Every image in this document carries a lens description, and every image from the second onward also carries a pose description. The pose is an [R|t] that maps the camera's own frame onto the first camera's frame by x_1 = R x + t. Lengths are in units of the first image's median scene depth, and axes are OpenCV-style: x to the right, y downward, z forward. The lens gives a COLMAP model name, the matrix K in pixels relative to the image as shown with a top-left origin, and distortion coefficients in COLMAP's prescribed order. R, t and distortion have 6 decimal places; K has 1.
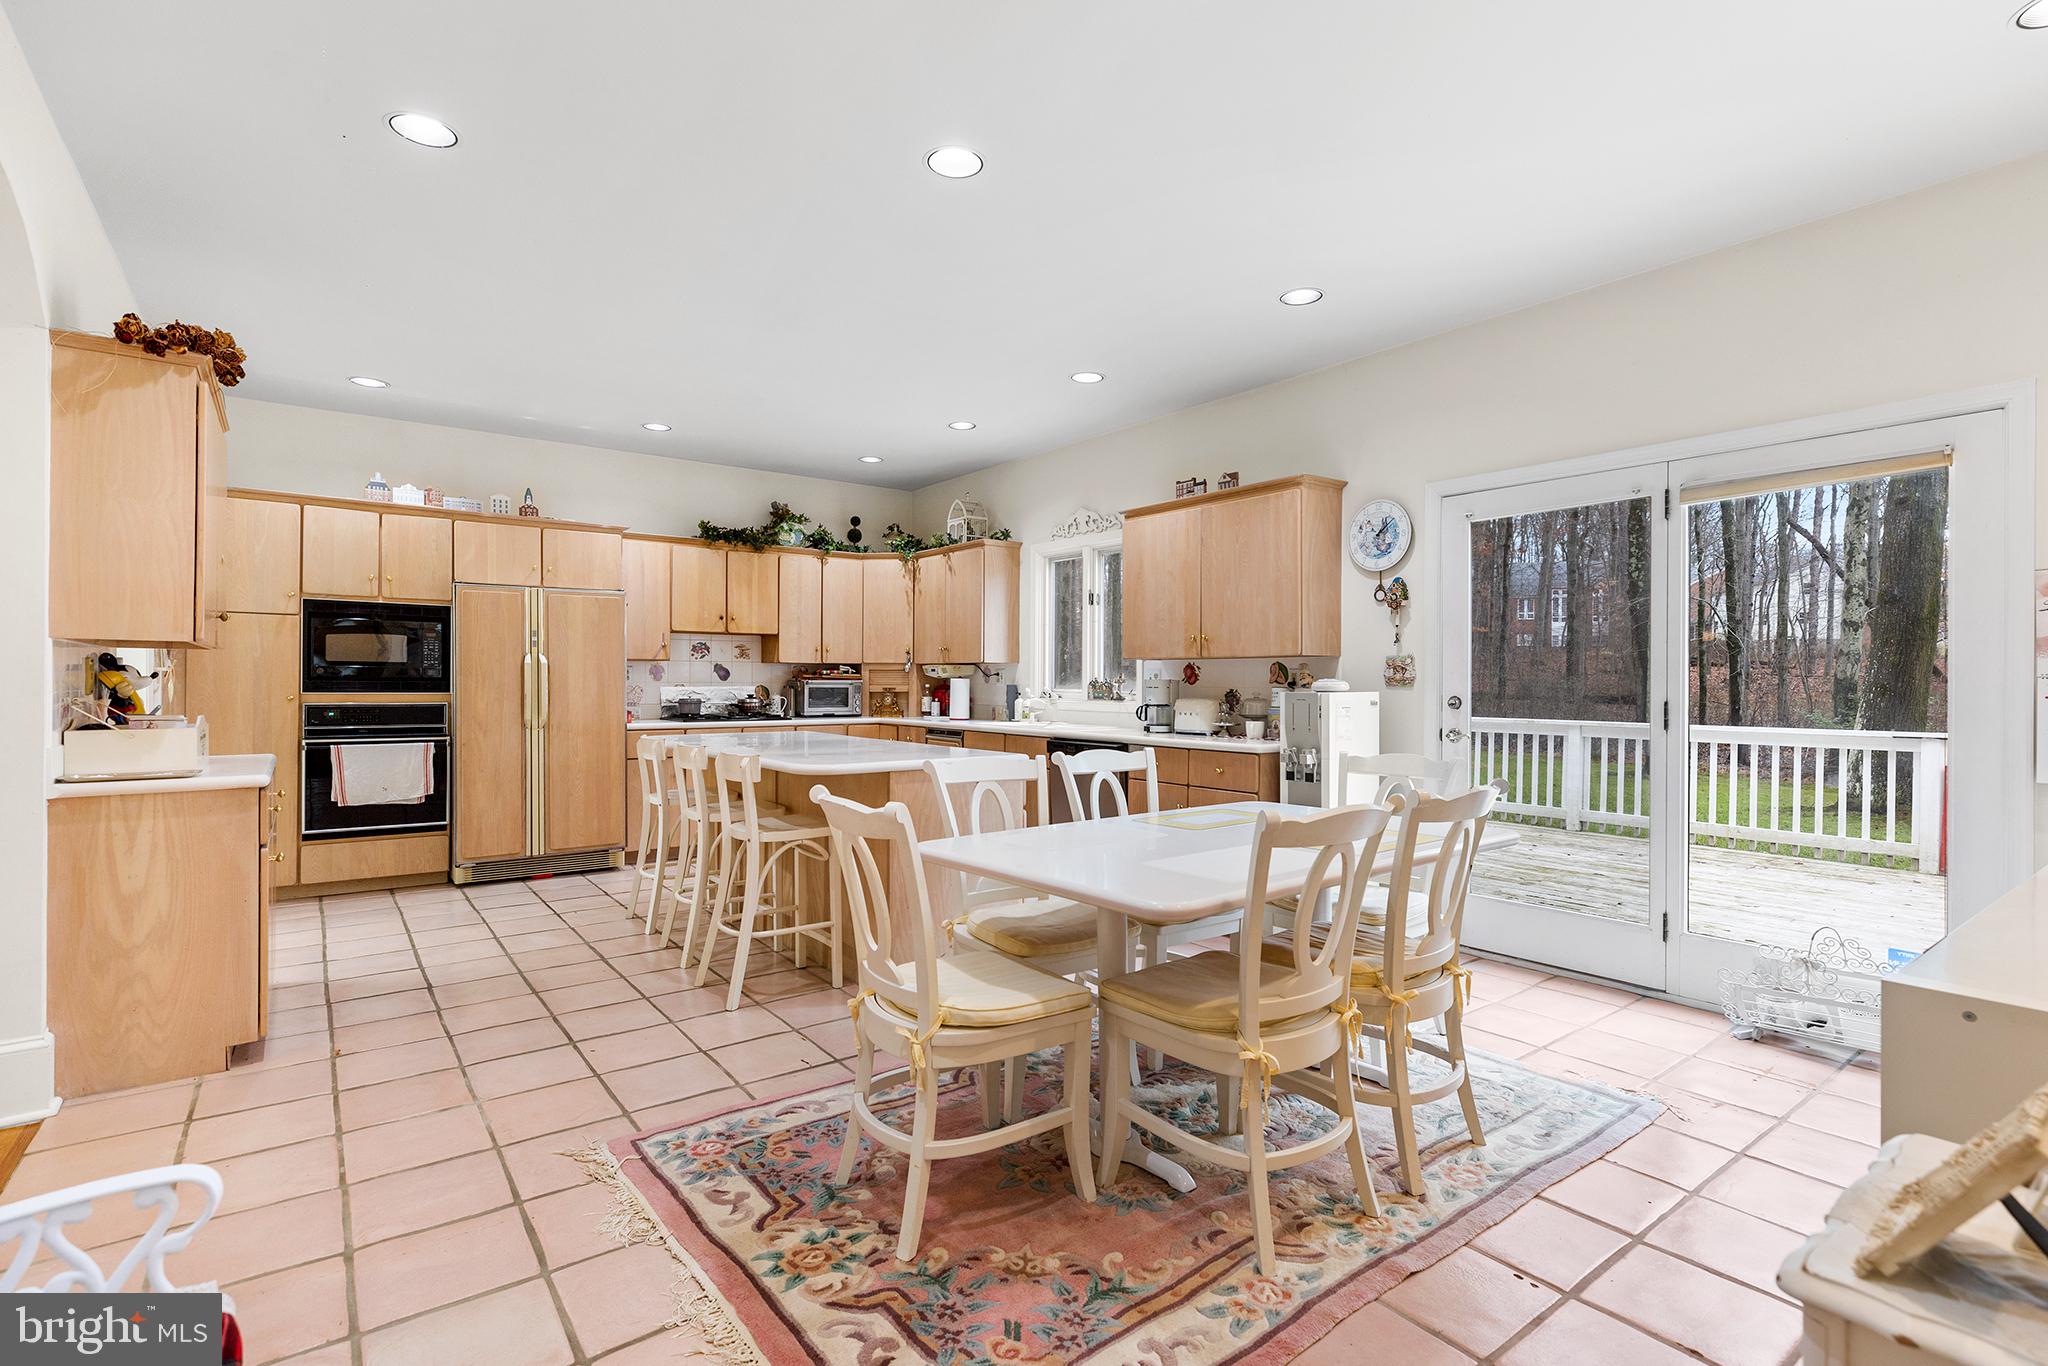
lens RADIAL K [[943.8, 0, 1024.0], [0, 943.8, 683.0], [0, 0, 1]] dist [0.000498, -0.000011]
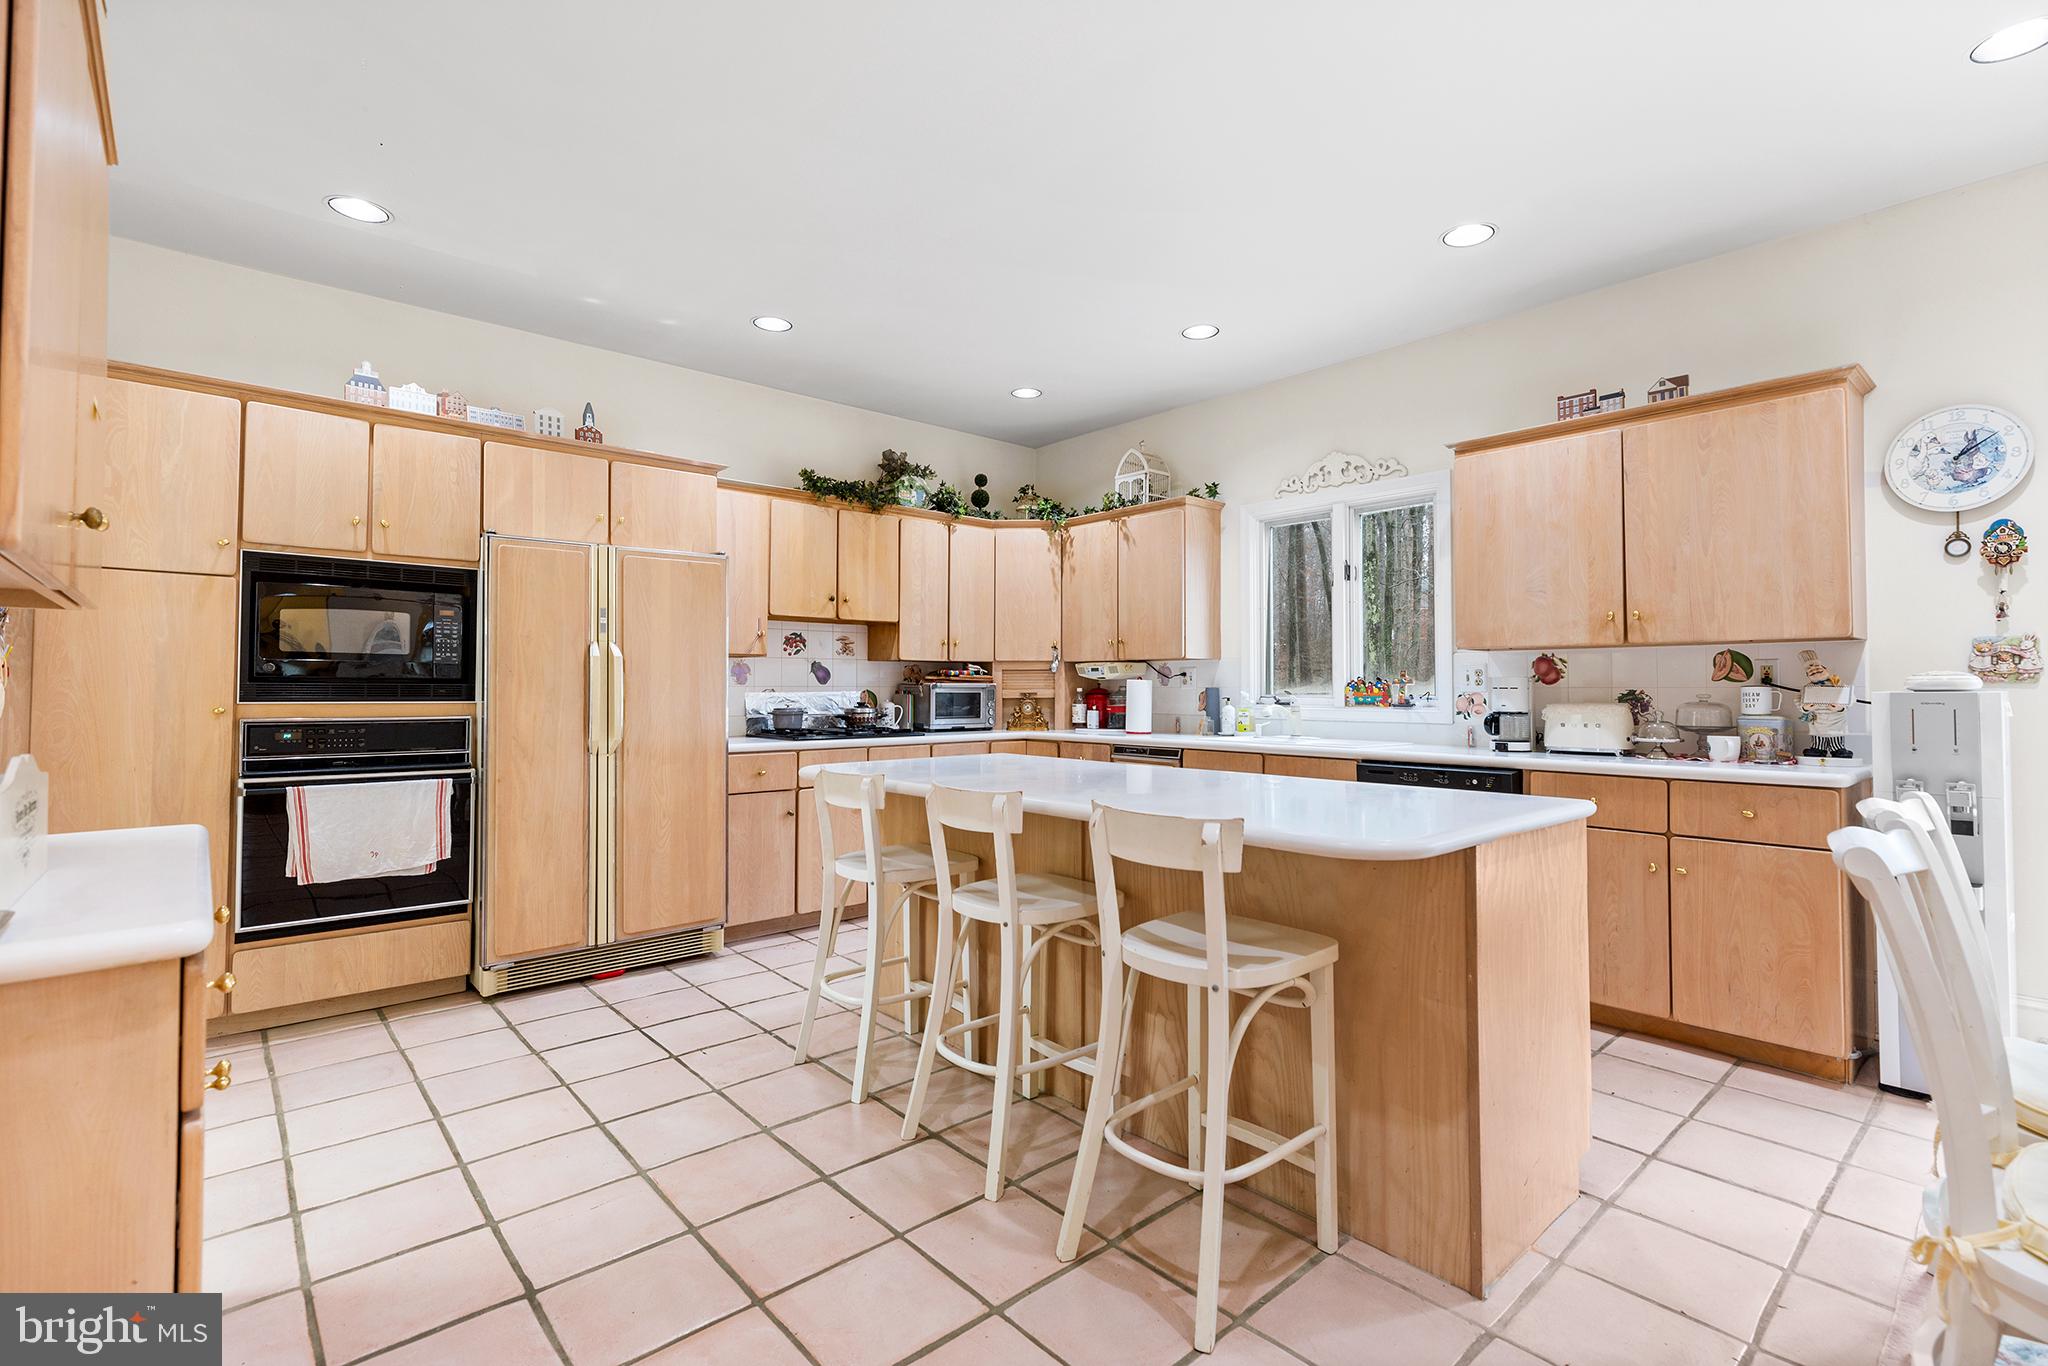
lens RADIAL K [[918.9, 0, 1029.0], [0, 918.9, 668.9], [0, 0, 1]] dist [0.001319, -0.000158]
pose [[0.996813, -0.002593, 0.079727, -0.255543], [0.004540, 0.999696, -0.024249, 0.004752], [-0.079640, 0.024534, 0.996522, 0.308209]]
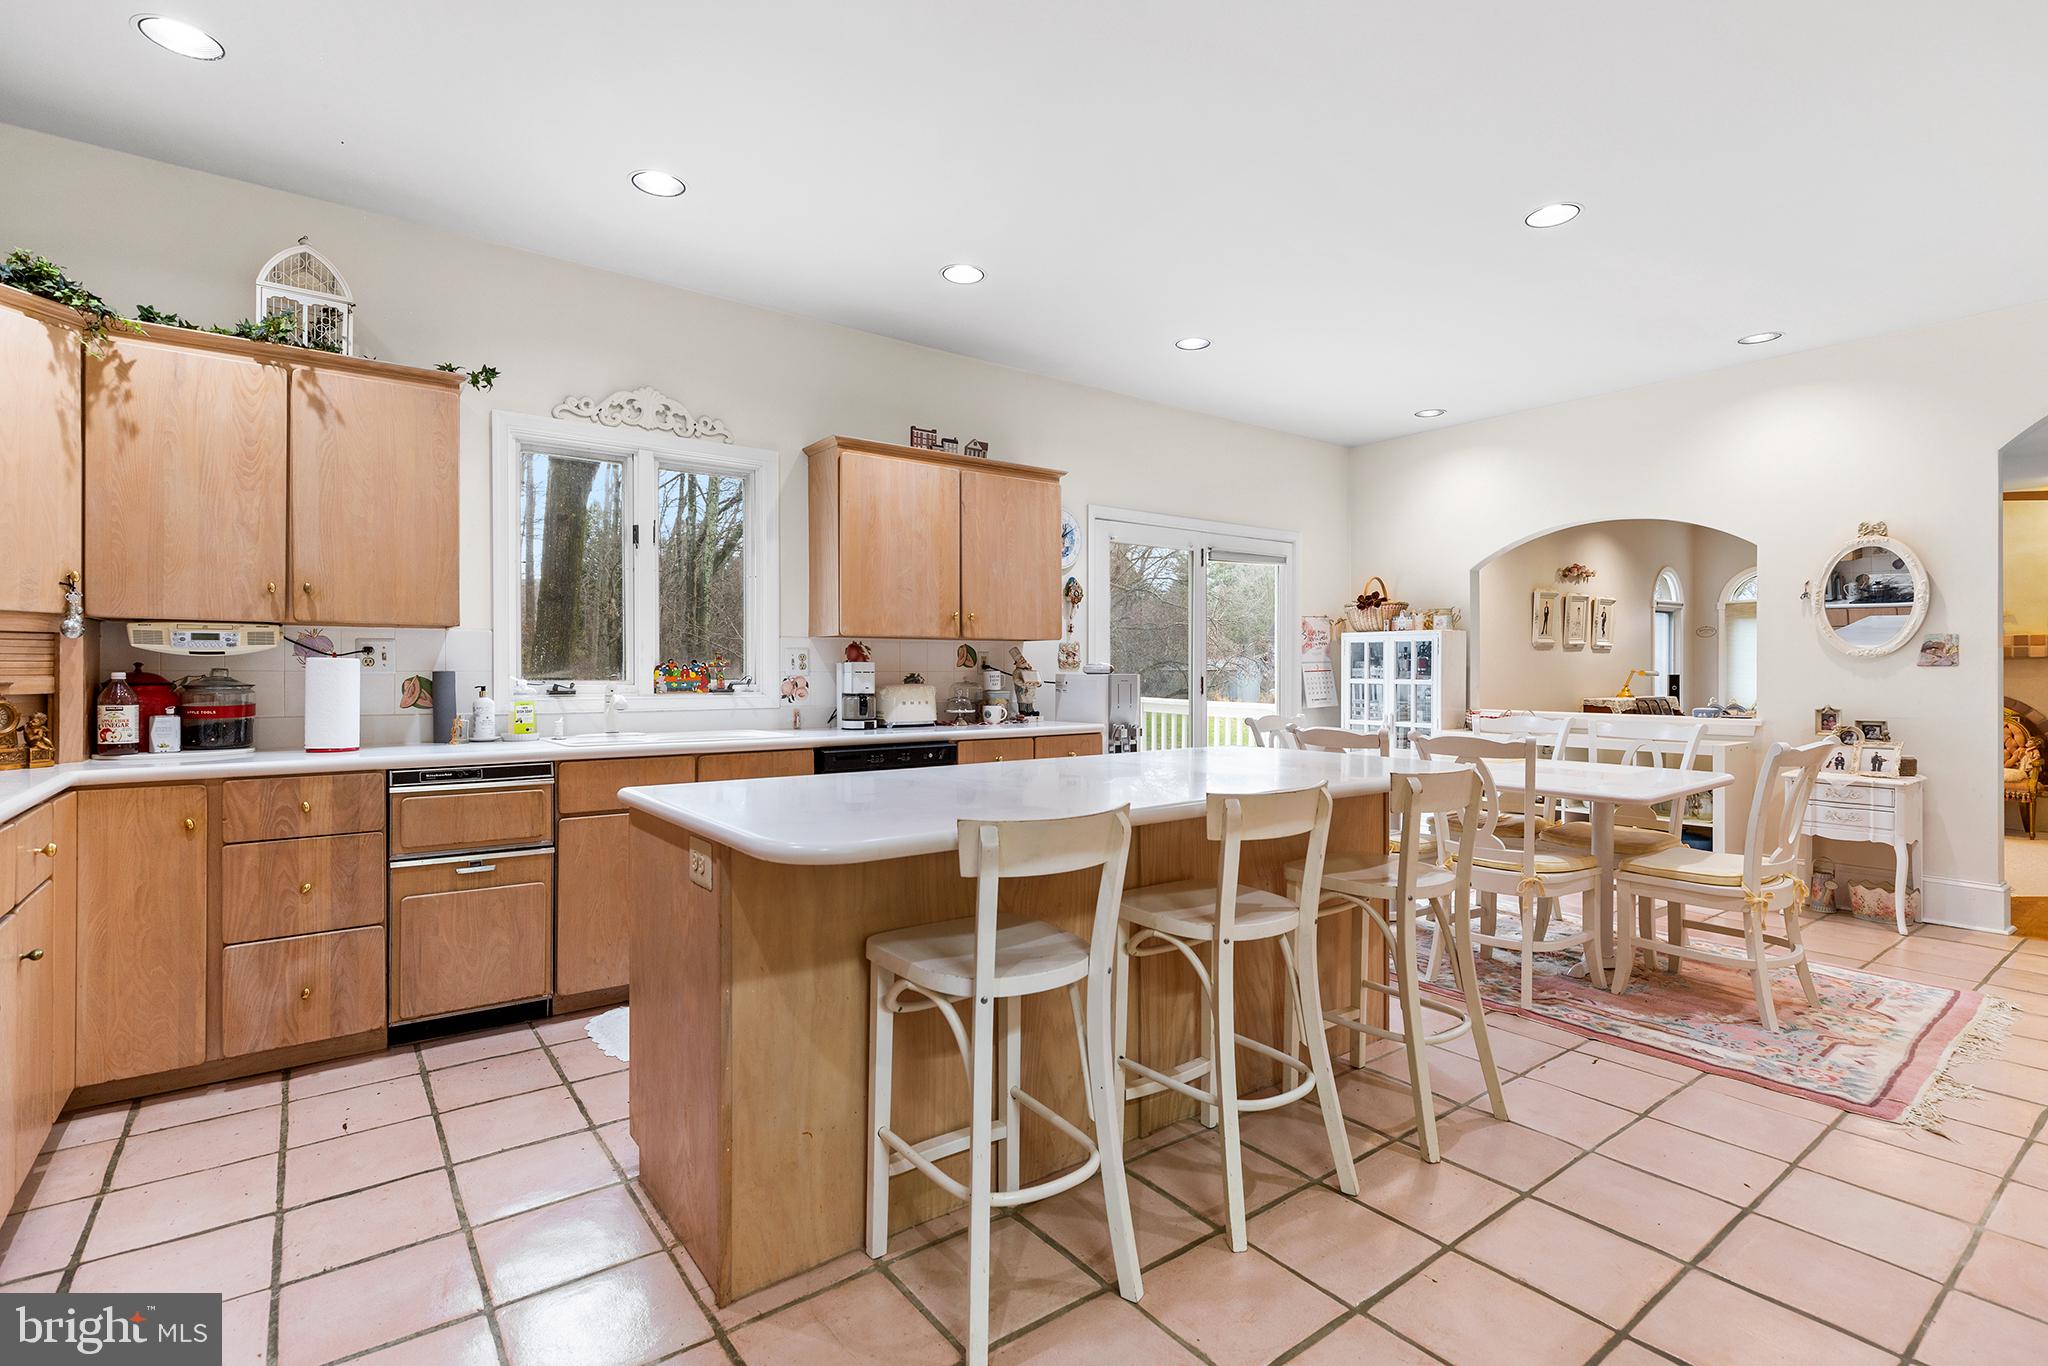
lens RADIAL K [[957.2, 0, 1020.3], [0, 957.2, 673.5], [0, 0, 1]] dist [0.004203, 0.000455]
pose [[0.007989, -0.007714, 0.999938, -0.607167], [0.002785, 0.999967, 0.007692, -0.000137], [-0.999964, 0.002723, 0.008010, 0.792583]]
